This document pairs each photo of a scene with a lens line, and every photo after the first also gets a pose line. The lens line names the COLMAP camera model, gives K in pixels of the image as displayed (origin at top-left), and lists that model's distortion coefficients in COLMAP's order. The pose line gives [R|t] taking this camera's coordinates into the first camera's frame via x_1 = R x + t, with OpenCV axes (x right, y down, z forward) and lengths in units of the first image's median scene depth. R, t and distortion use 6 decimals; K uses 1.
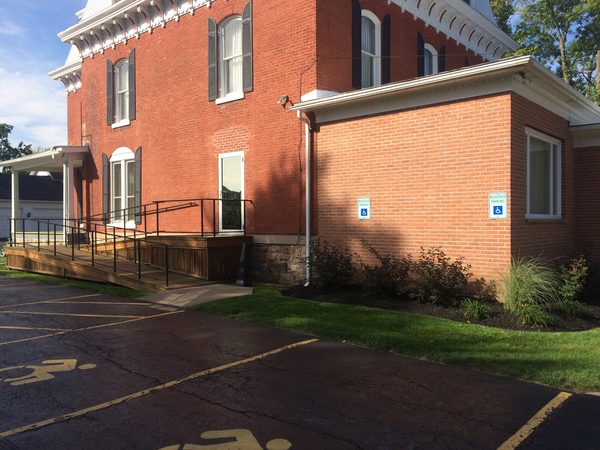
lens RADIAL K [[515.6, 0, 300.8], [0, 515.6, 226.3], [0, 0, 1]] dist [0.065788, -0.040615]
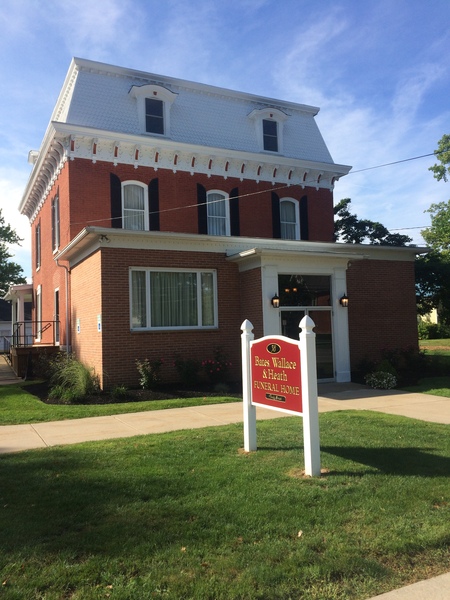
lens RADIAL K [[515.6, 0, 225.8], [0, 515.6, 297.2], [0, 0, 1]] dist [0.065788, -0.040615]
pose [[0.921016, -0.051995, -0.386039, 1.130605], [0.026237, 0.997081, -0.071700, 0.000792], [0.388640, 0.055908, 0.919692, -0.191431]]
